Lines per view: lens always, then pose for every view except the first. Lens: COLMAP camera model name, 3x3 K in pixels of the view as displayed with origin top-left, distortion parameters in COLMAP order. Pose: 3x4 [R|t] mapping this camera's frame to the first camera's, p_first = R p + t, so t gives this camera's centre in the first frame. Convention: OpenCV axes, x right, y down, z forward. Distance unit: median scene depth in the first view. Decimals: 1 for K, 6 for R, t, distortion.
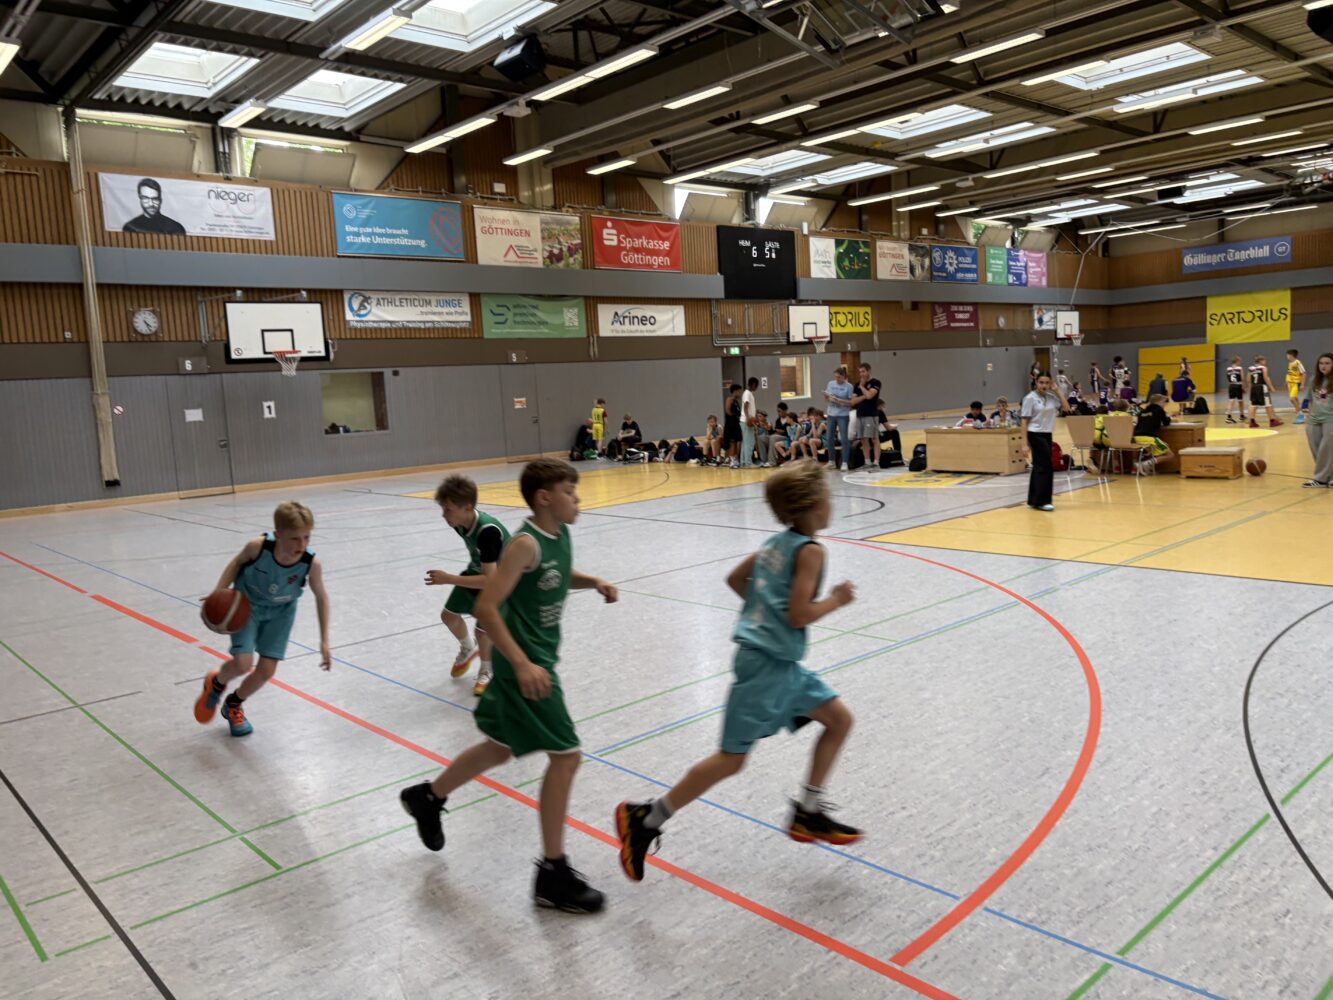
lens RADIAL K [[986.3, 0, 669.8], [0, 986.3, 481.3], [0, 0, 1]] dist [0.022195, -0.034954]
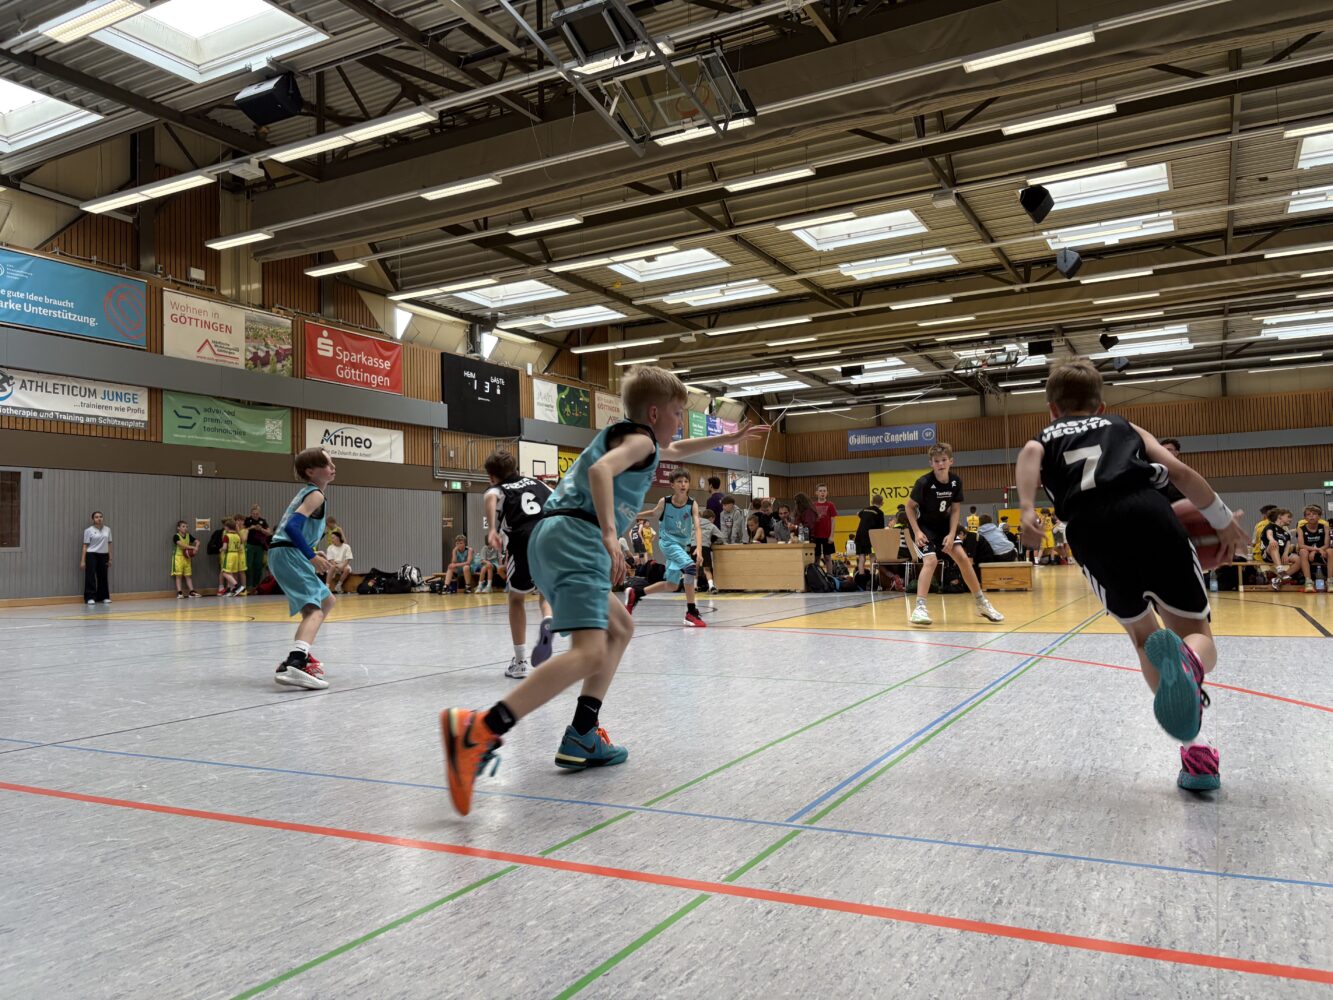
lens RADIAL K [[986.3, 0, 690.2], [0, 986.3, 486.8], [0, 0, 1]] dist [0.022195, -0.034954]
pose [[0.937865, 0.051802, 0.343112, -0.062854], [0.007653, 0.985466, -0.169701, 0.037077], [-0.346916, 0.161782, 0.923837, 0.101558]]
